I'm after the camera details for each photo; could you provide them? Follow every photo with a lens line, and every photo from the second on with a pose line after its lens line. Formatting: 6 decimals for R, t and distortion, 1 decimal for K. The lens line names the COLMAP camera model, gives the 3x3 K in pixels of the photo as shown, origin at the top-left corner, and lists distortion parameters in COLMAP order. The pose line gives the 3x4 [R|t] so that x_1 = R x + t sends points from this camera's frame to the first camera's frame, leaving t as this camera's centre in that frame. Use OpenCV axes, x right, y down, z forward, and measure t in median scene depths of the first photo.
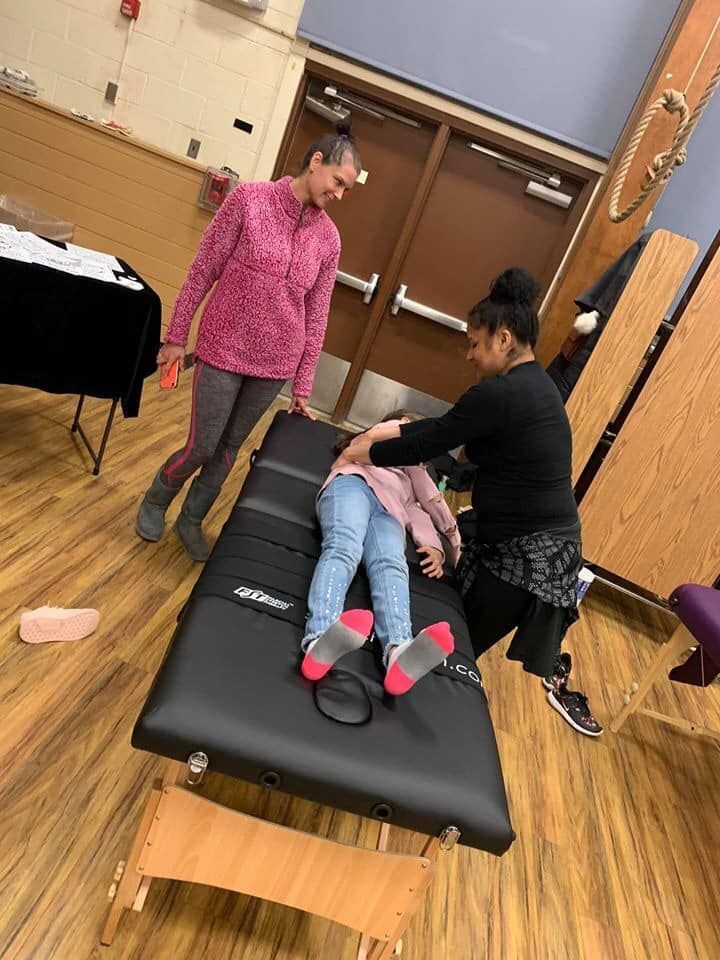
lens RADIAL K [[730.9, 0, 362.0], [0, 730.9, 478.2], [0, 0, 1]] dist [-0.010445, 0.003044]
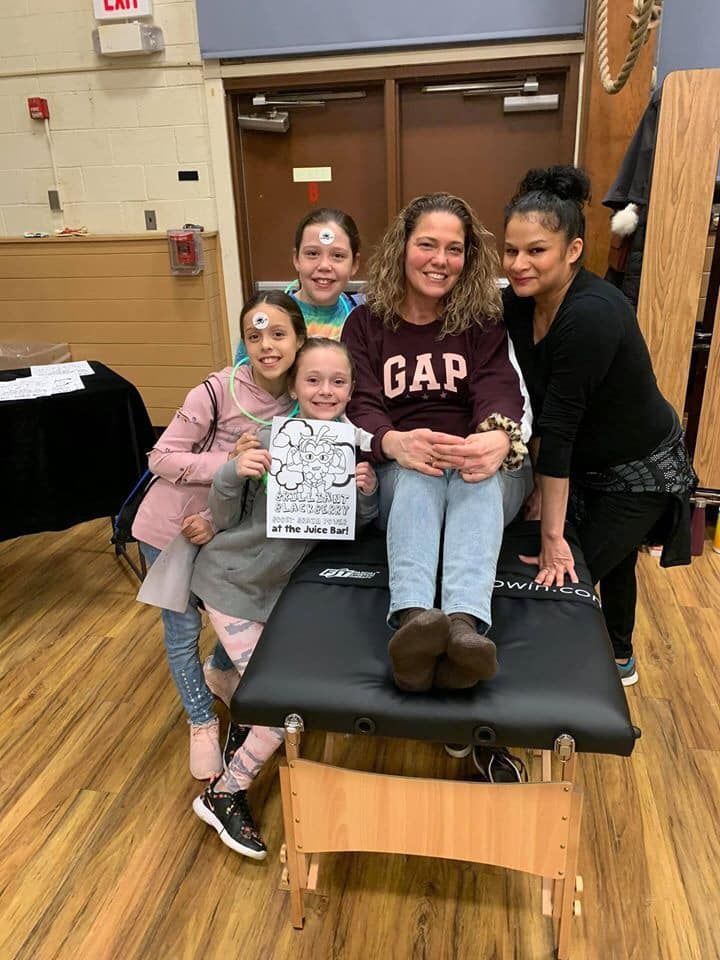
lens RADIAL K [[730.9, 0, 359.3], [0, 730.9, 482.4], [0, 0, 1]] dist [-0.010445, 0.003044]
pose [[0.925324, -0.348578, -0.149230, 0.044093], [0.346944, 0.937128, -0.037705, -0.008364], [0.152990, -0.016885, 0.988083, 0.120996]]
